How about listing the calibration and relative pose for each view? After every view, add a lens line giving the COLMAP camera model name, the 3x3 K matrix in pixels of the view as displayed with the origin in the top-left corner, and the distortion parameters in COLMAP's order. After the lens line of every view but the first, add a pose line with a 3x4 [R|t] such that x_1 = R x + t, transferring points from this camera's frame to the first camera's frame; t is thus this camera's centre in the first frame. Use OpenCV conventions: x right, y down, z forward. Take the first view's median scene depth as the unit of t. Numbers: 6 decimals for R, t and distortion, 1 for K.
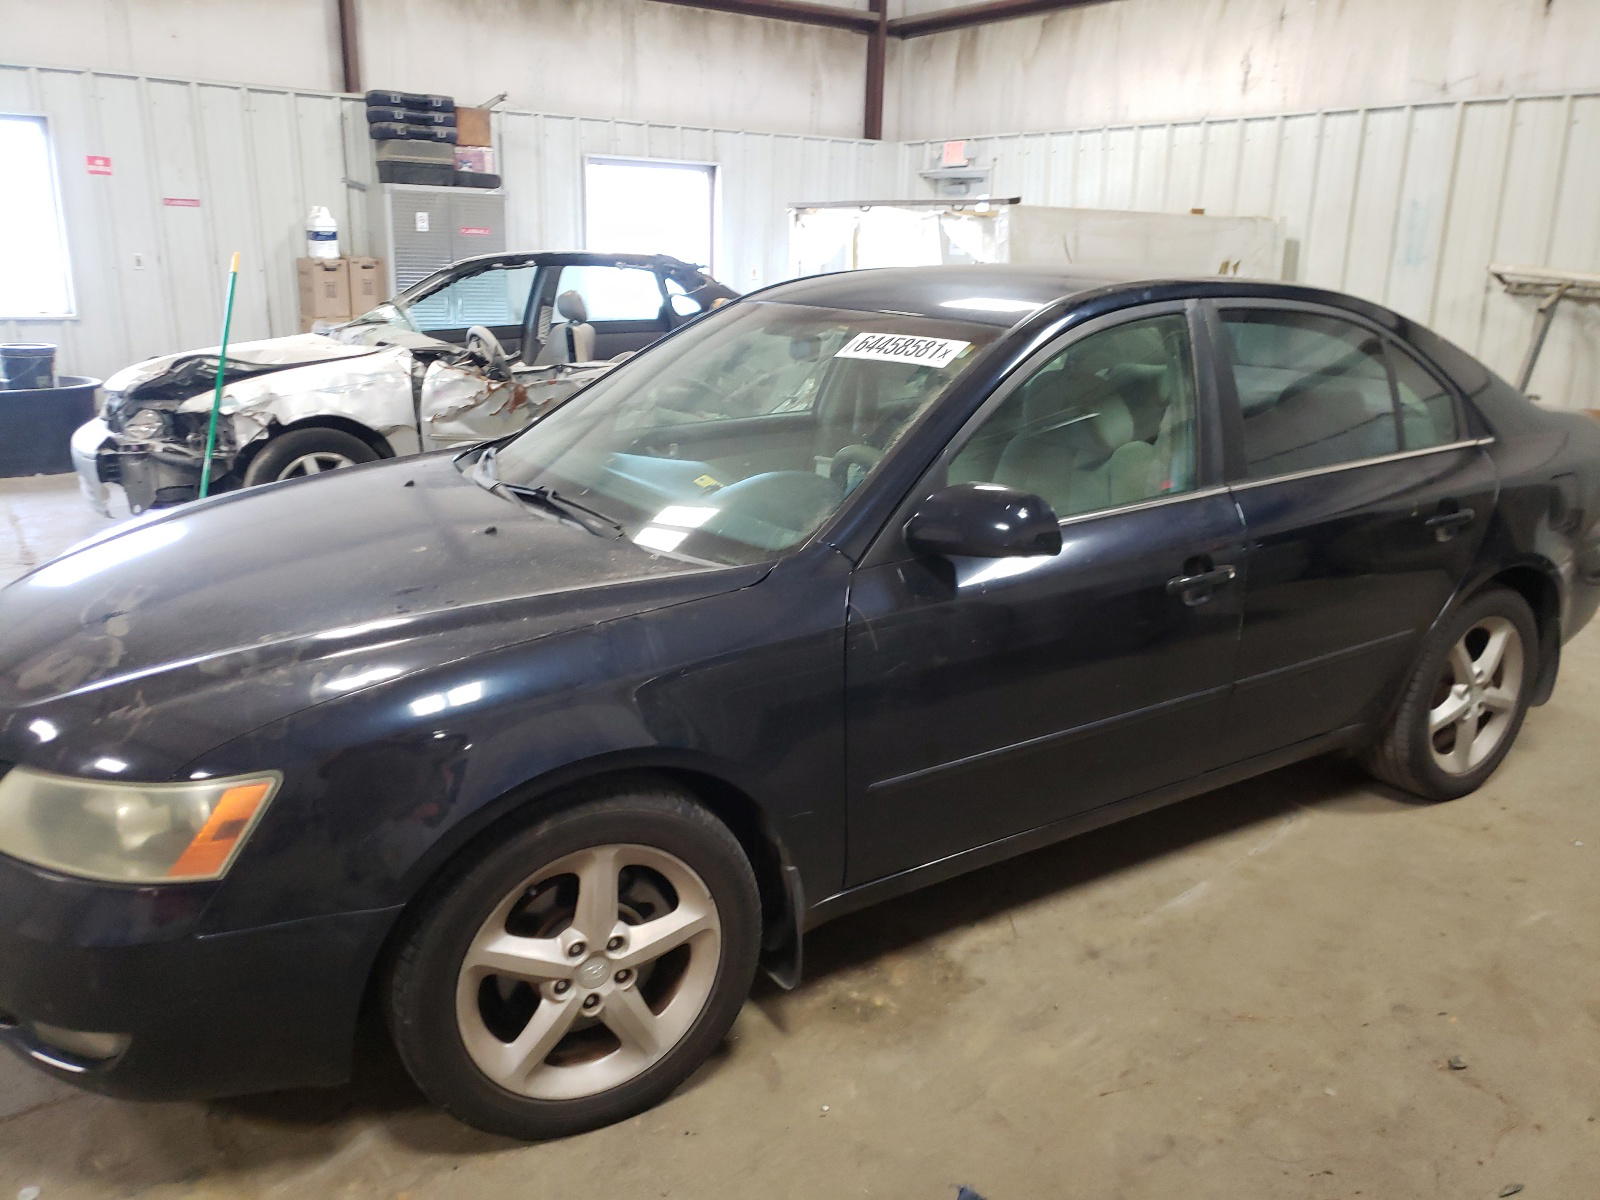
lens RADIAL K [[1289.7, 0, 800.0], [0, 1289.7, 600.0], [0, 0, 1]] dist [0.005149, 0.011778]
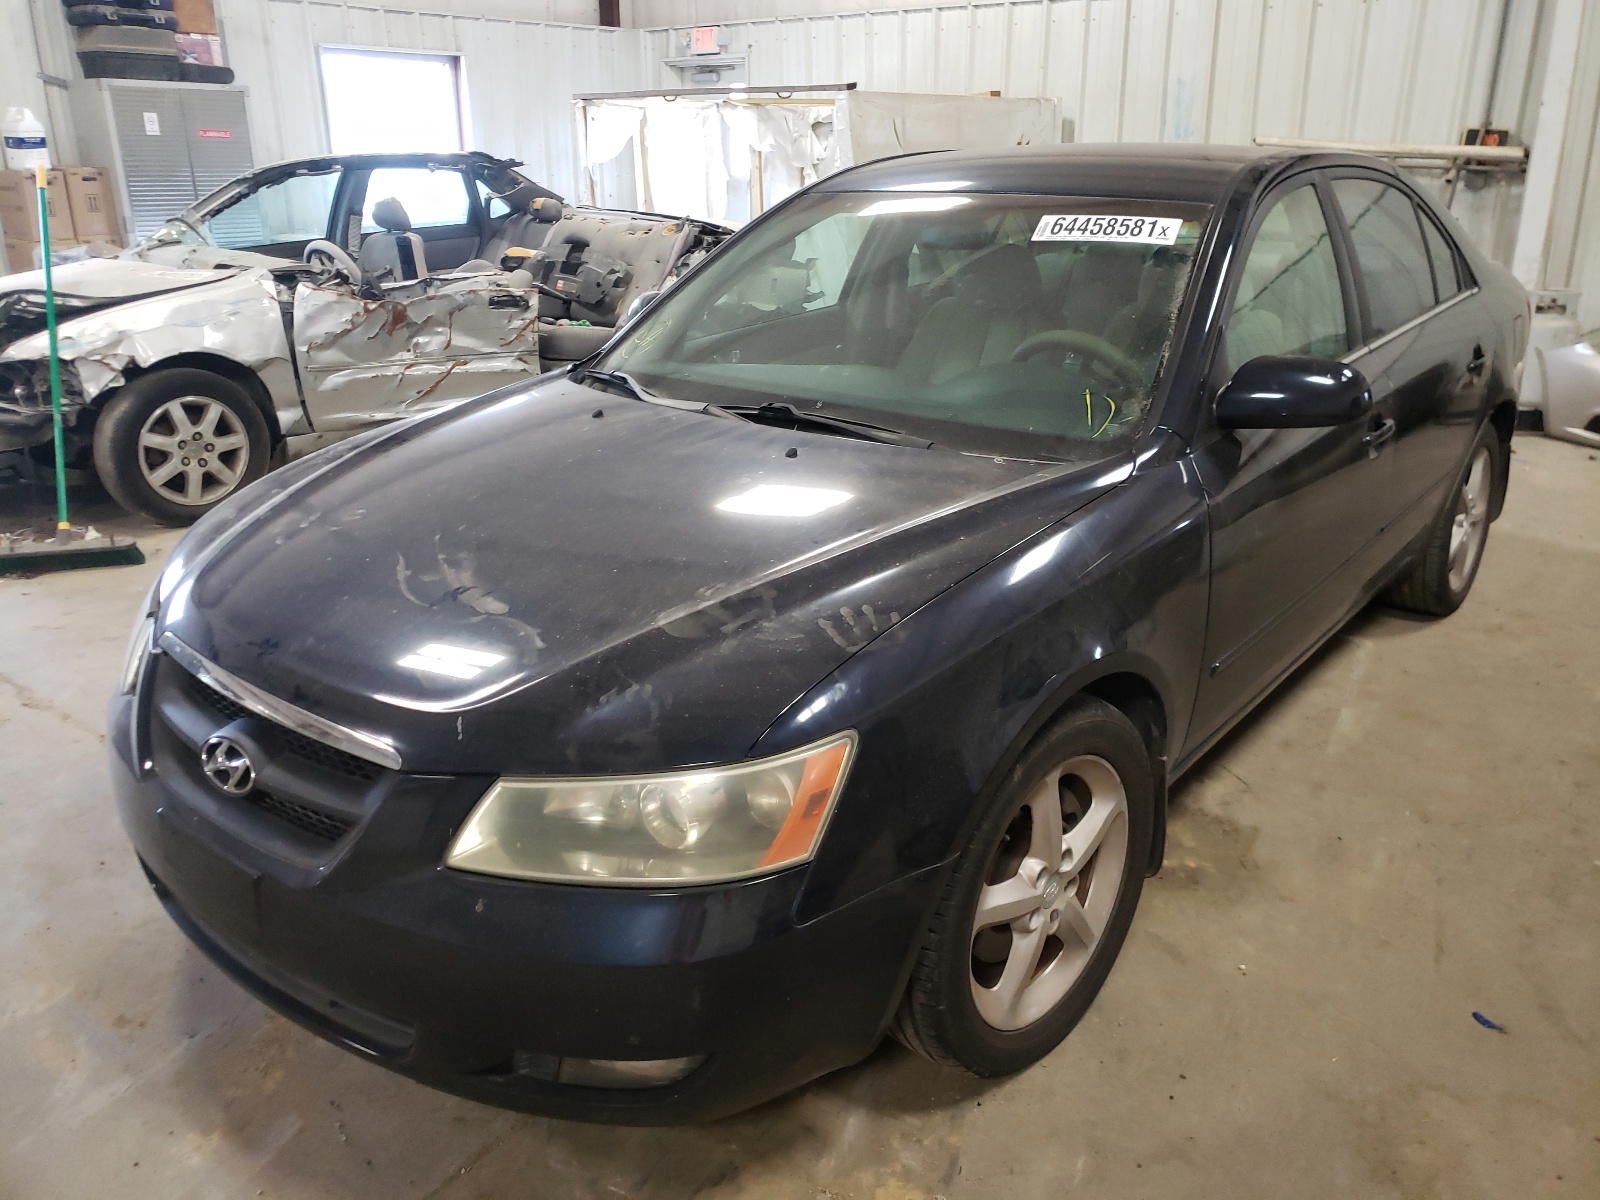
lens RADIAL K [[1251.1, 0, 800.0], [0, 1251.1, 600.0], [0, 0, 1]] dist [-0.007416, 0.038493]
pose [[0.951250, -0.133381, 0.278088, -0.188188], [0.109587, 0.988985, 0.099491, -0.013776], [-0.288296, -0.064166, 0.955389, 0.052381]]
